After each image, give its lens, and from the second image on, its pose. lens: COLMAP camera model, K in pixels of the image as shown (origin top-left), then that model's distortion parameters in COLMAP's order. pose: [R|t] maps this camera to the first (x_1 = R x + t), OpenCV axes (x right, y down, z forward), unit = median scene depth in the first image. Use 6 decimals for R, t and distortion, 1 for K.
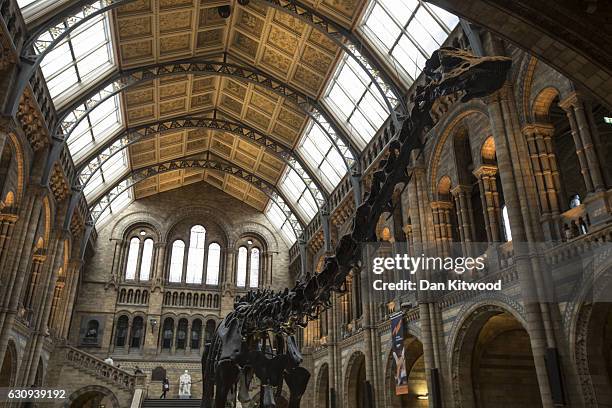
lens RADIAL K [[502.7, 0, 301.9], [0, 502.7, 203.5], [0, 0, 1]] dist [-0.008592, 0.057447]
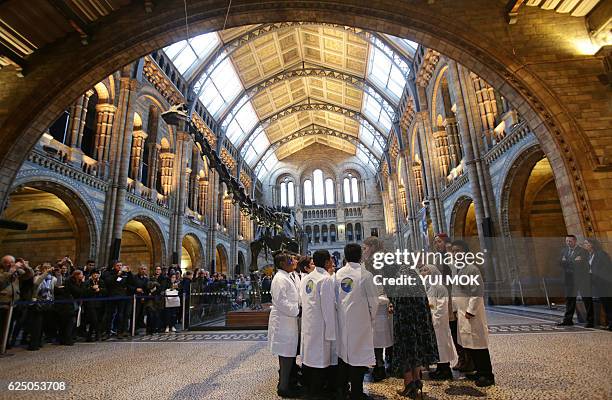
lens RADIAL K [[323.0, 0, 302.0], [0, 323.0, 206.7], [0, 0, 1]] dist [-0.038446, 0.012573]
pose [[0.935365, -0.119211, -0.332987, 0.129845], [0.174368, 0.974546, 0.140911, 0.005768], [0.307713, -0.189865, 0.932343, -0.040951]]
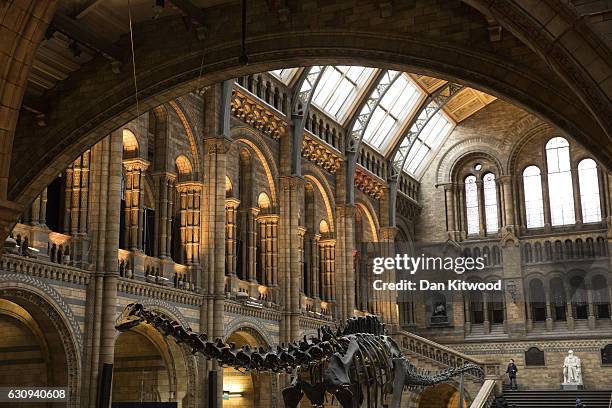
lens RADIAL K [[884.2, 0, 305.8], [0, 884.2, 201.5], [0, 0, 1]] dist [0.114219, 0.000000]
pose [[0.771058, -0.161043, -0.616064, 0.381517], [0.267262, 0.959995, 0.083553, -0.094133], [0.577963, -0.229074, 0.783252, -0.194795]]
